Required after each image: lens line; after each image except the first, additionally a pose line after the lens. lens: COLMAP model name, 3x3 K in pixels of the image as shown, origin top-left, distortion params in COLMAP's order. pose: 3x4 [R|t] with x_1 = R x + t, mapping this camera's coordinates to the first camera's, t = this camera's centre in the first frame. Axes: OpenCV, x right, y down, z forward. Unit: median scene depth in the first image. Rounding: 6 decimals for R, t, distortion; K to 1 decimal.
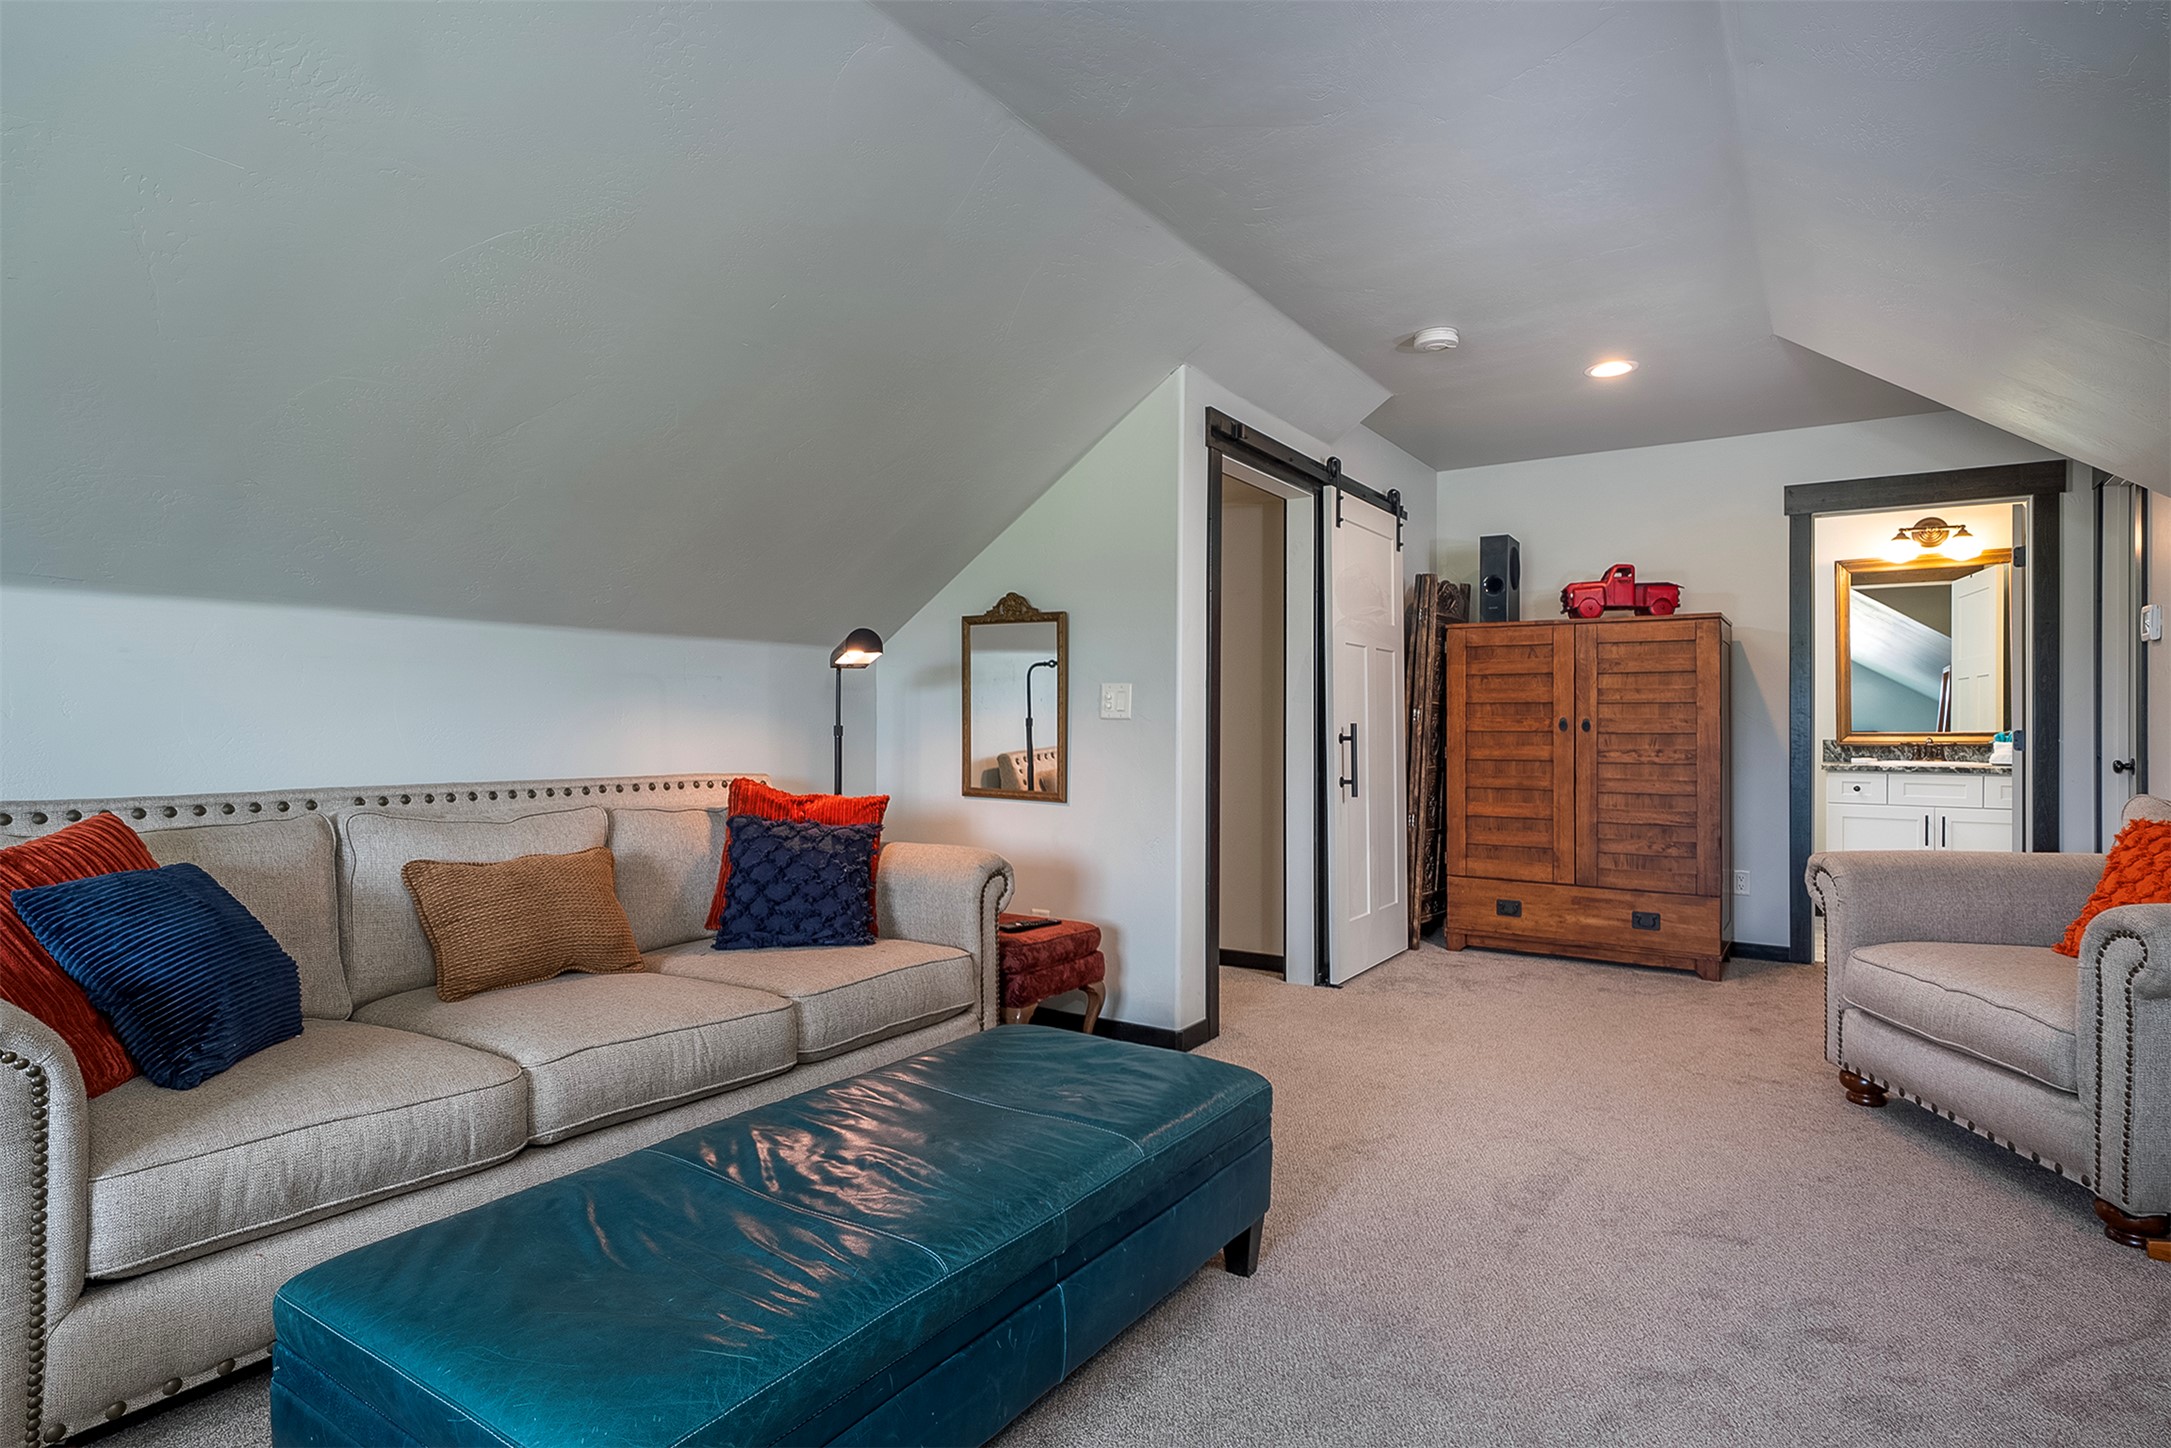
lens RADIAL K [[1153.3, 0, 1087.0], [0, 1153.3, 717.9], [0, 0, 1]] dist [-0.008008, -0.001037]
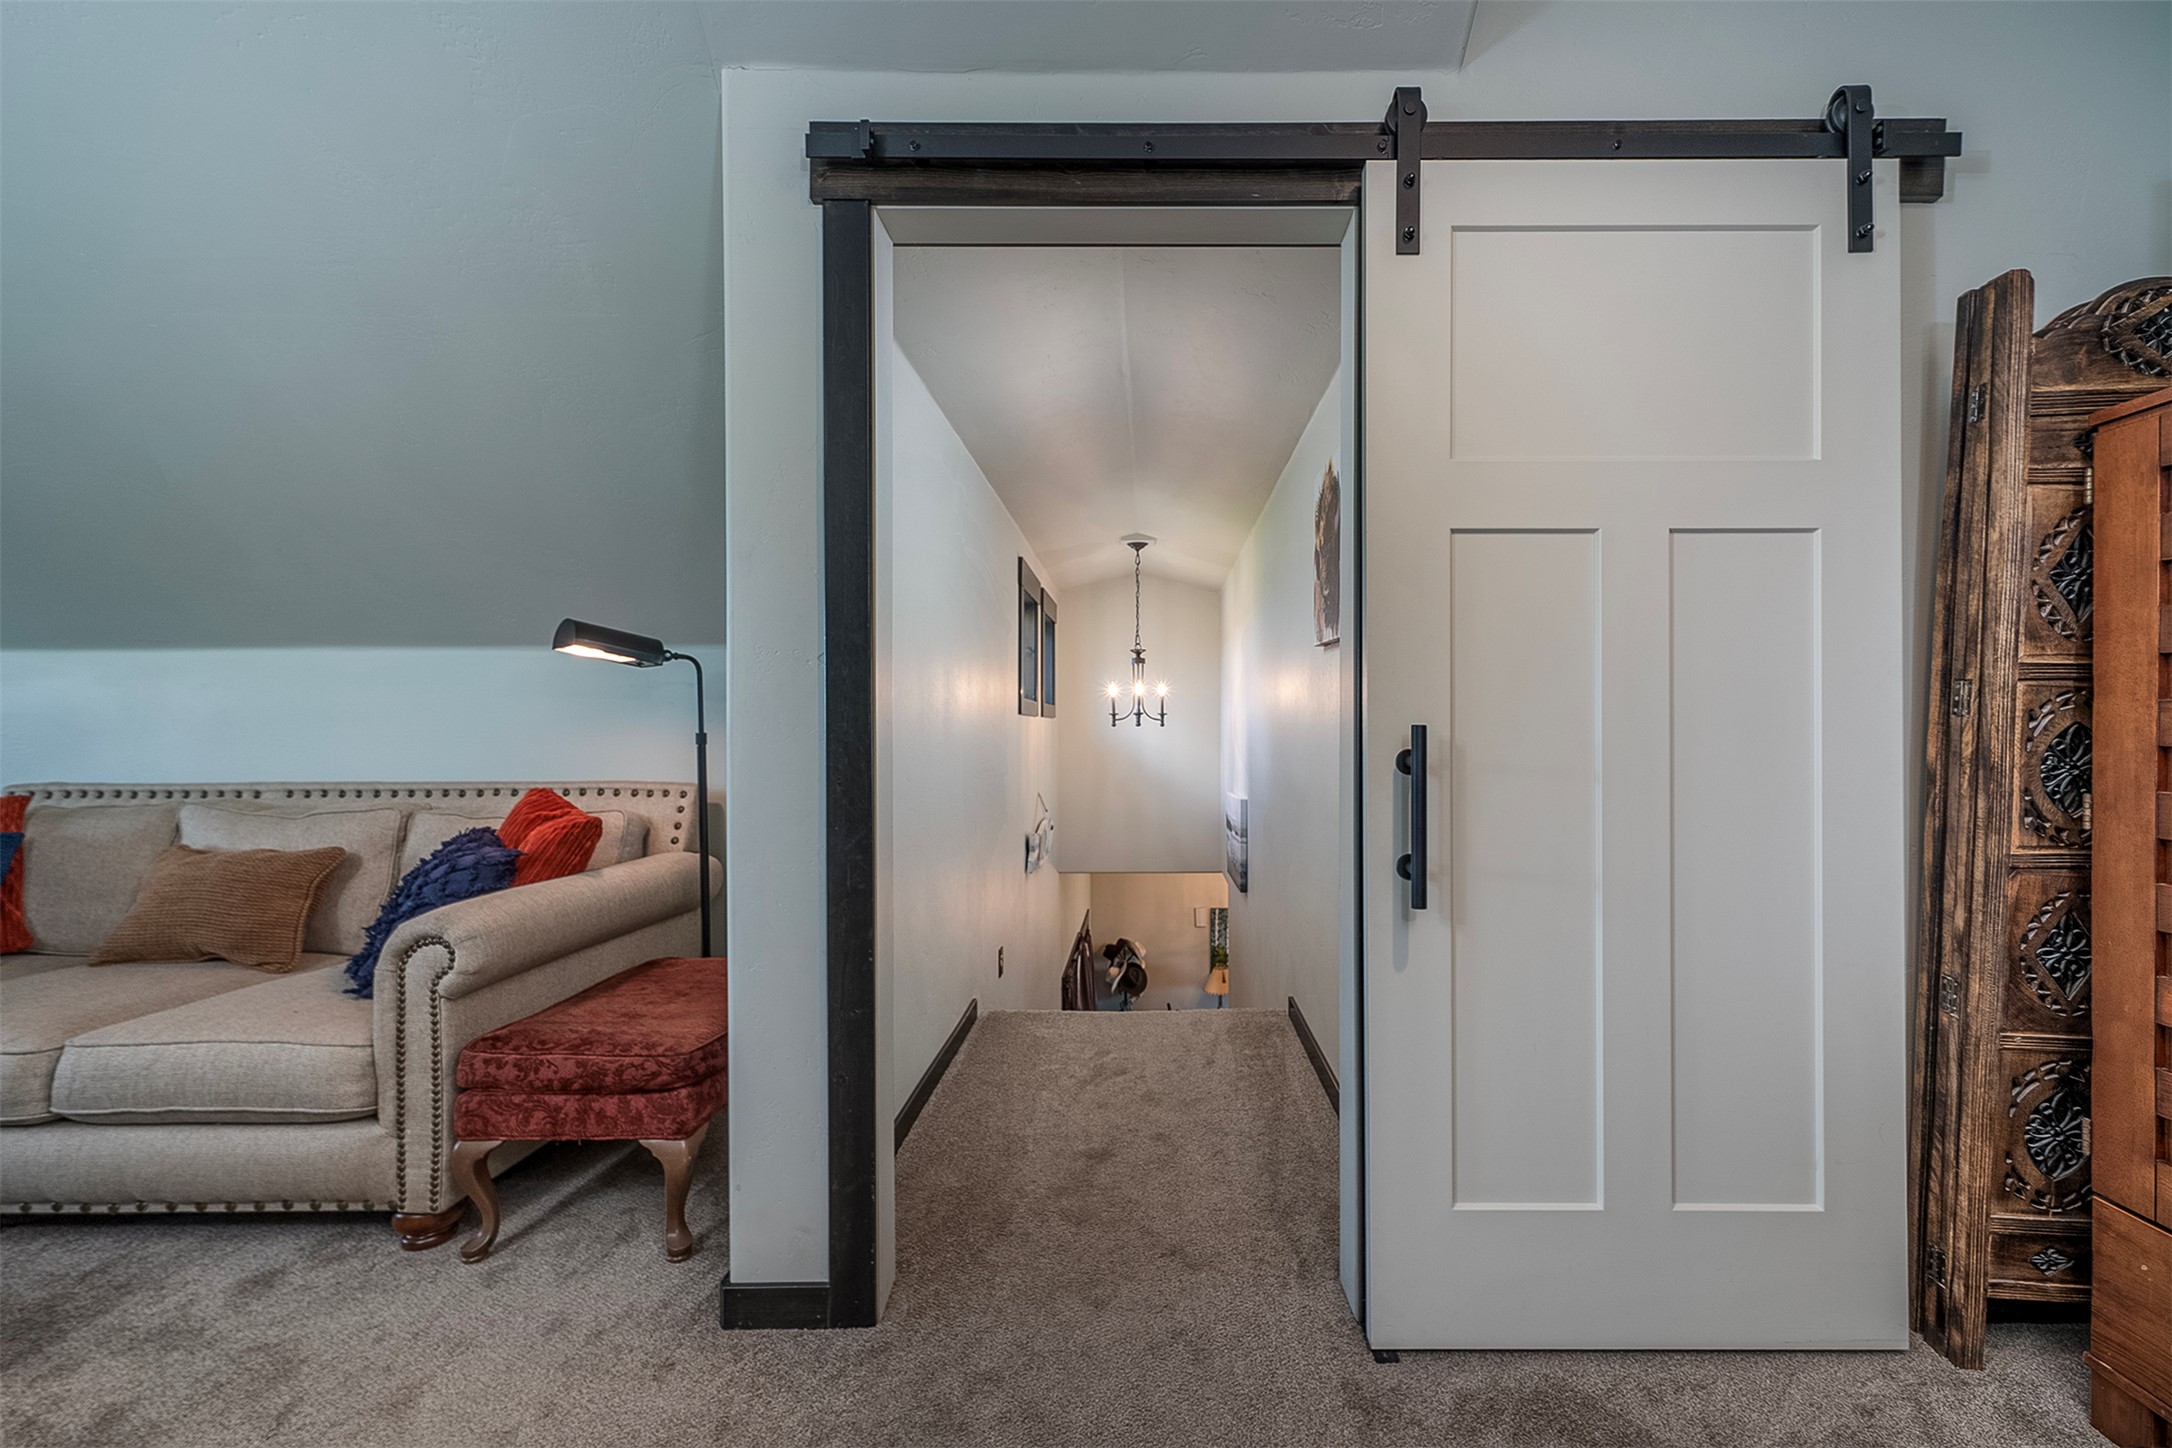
lens RADIAL K [[867.9, 0, 1089.8], [0, 867.9, 728.8], [0, 0, 1]] dist [0.009872, -0.001178]
pose [[0.551101, -0.010083, -0.834378, 0.638046], [0.010077, 0.999934, -0.005428, 0.013061], [0.834378, -0.005417, 0.551166, 1.111654]]
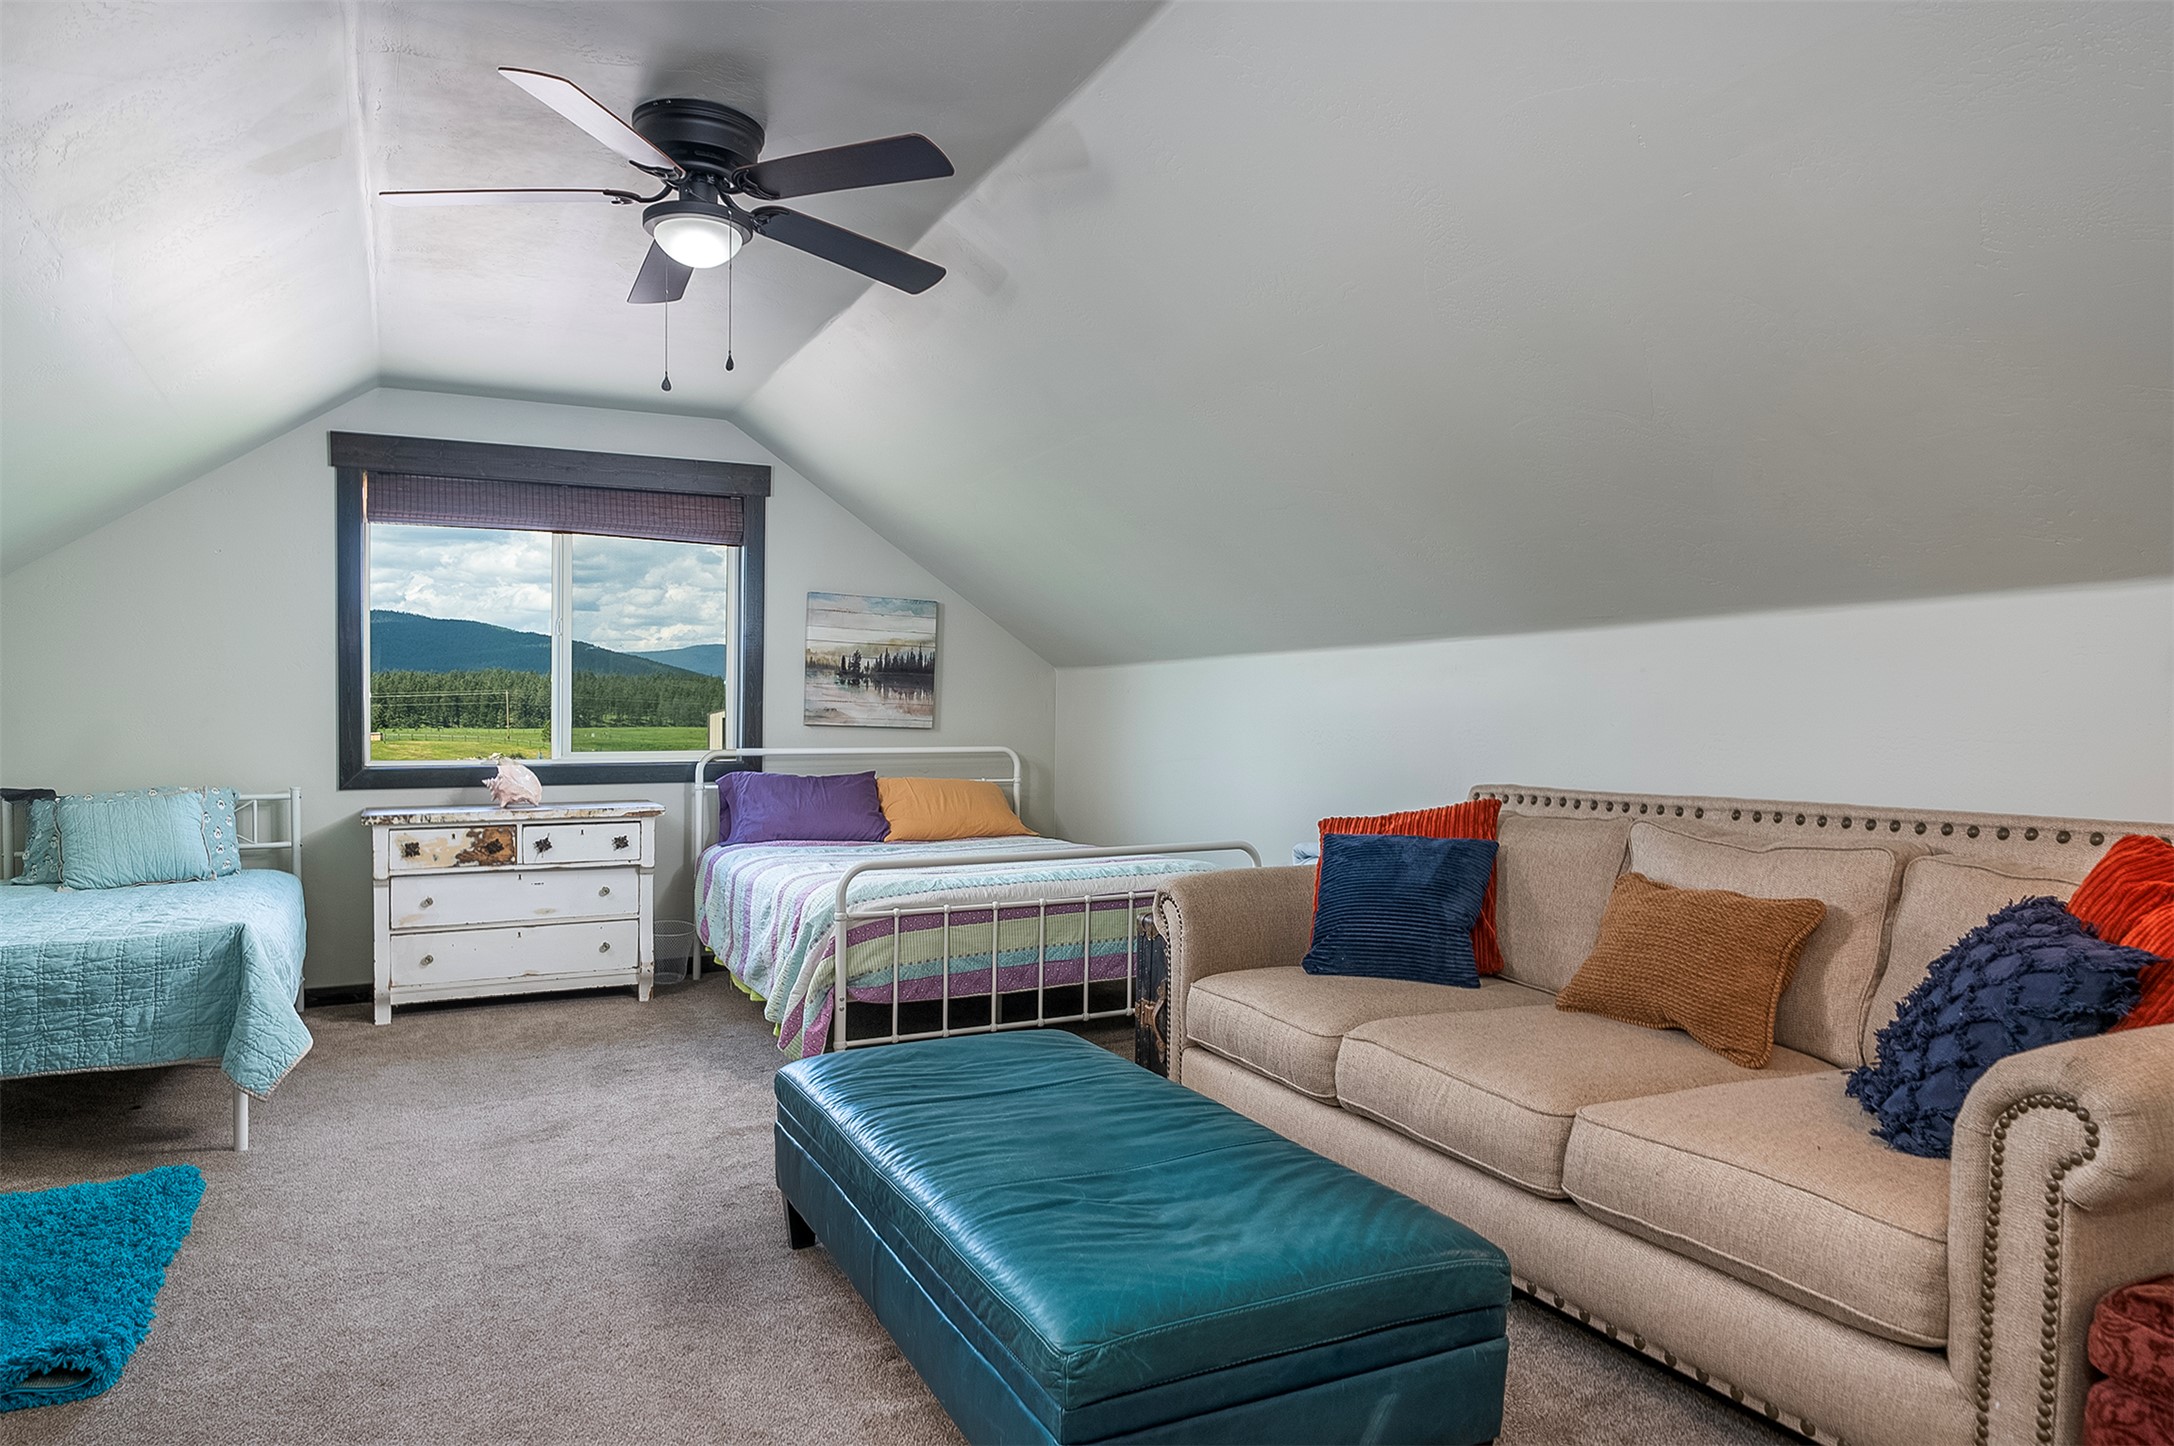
lens RADIAL K [[1336.2, 0, 1091.0], [0, 1336.2, 730.6], [0, 0, 1]] dist [-0.008798, -0.003719]
pose [[-0.499306, -0.003408, -0.866419, 0.530586], [-0.003506, 0.999992, -0.001913, 0.007761], [0.866419, 0.002083, -0.499314, 0.996765]]
